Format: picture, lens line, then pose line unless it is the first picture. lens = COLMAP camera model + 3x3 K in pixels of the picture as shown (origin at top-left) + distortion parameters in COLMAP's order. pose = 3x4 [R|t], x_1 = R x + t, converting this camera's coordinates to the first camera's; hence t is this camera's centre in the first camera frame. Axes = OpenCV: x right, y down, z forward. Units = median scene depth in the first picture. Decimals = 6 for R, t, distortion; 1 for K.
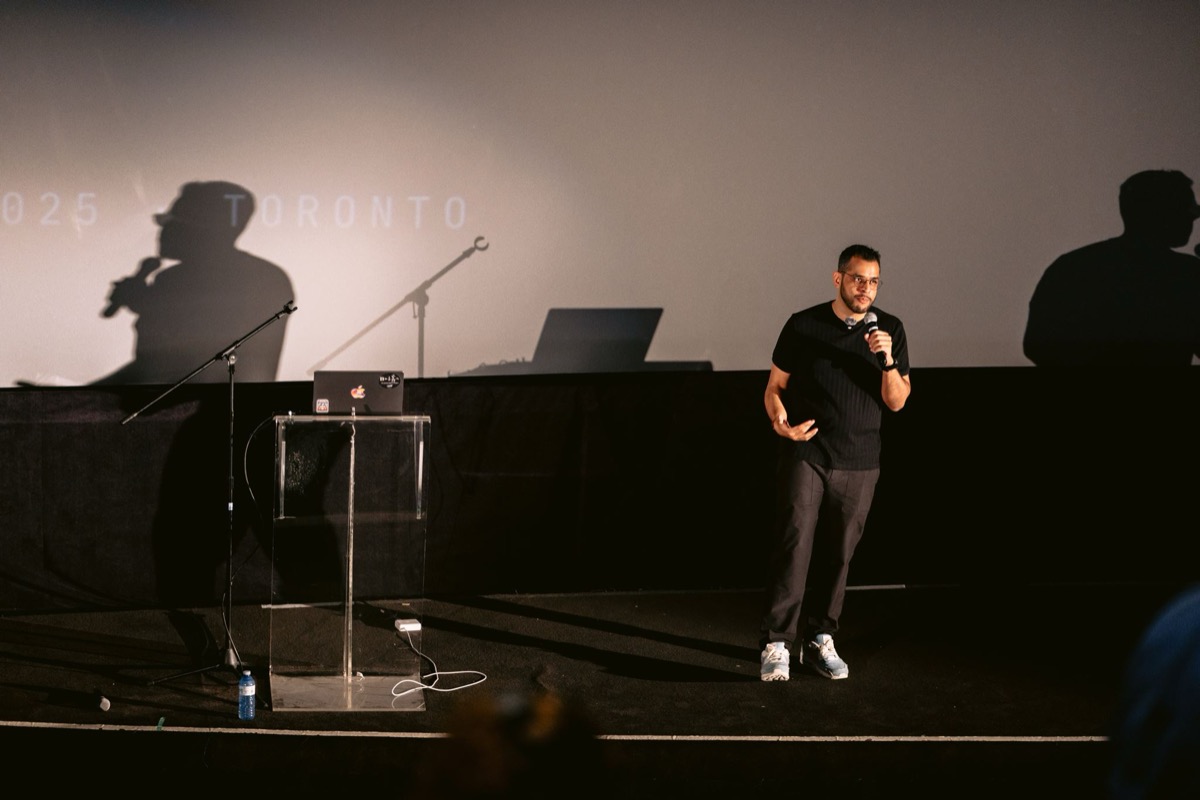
lens RADIAL K [[5743.4, 0, 600.0], [0, 5743.4, 400.0], [0, 0, 1]] dist [-0.013598, 2.403198]
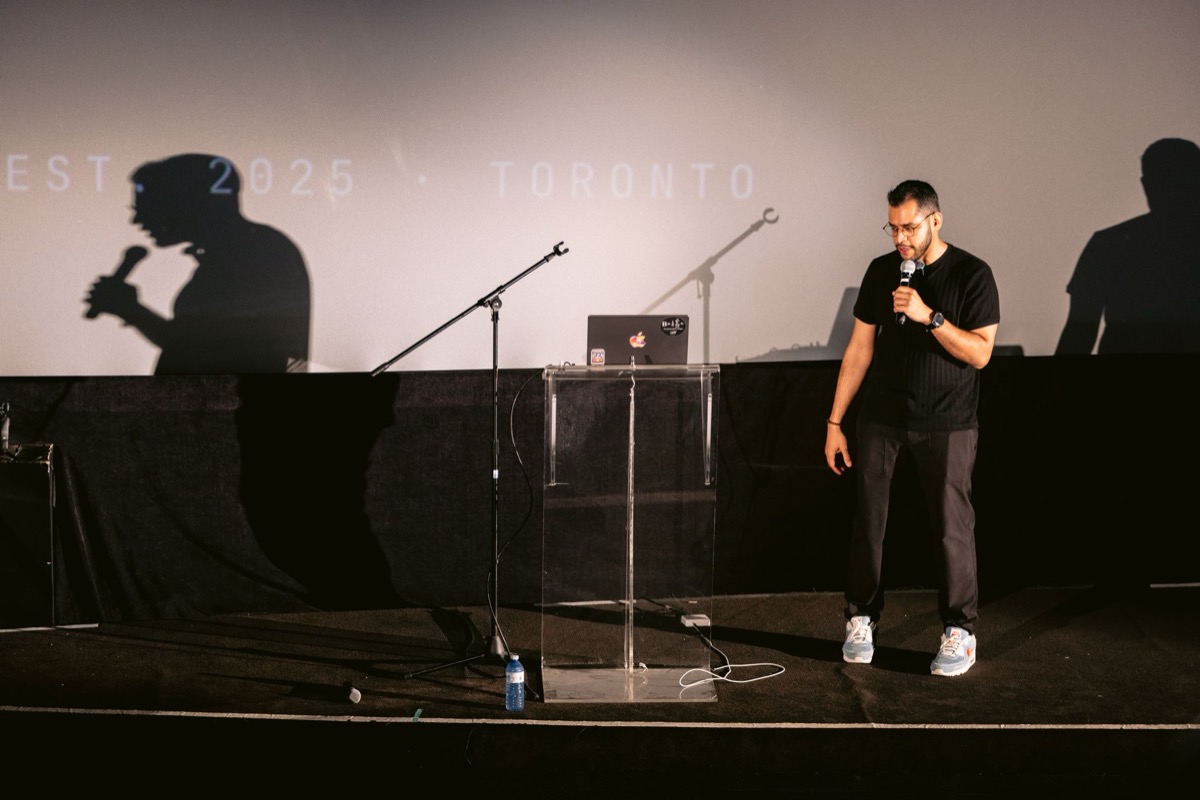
lens RADIAL K [[4544.7, 0, 600.0], [0, 4544.7, 400.0], [0, 0, 1]] dist [0.176243, -6.266974]
pose [[0.998628, -0.011846, -0.051004, -0.012053], [0.008830, 0.998222, -0.058944, 0.048355], [0.051611, 0.058412, 0.996957, 0.296031]]
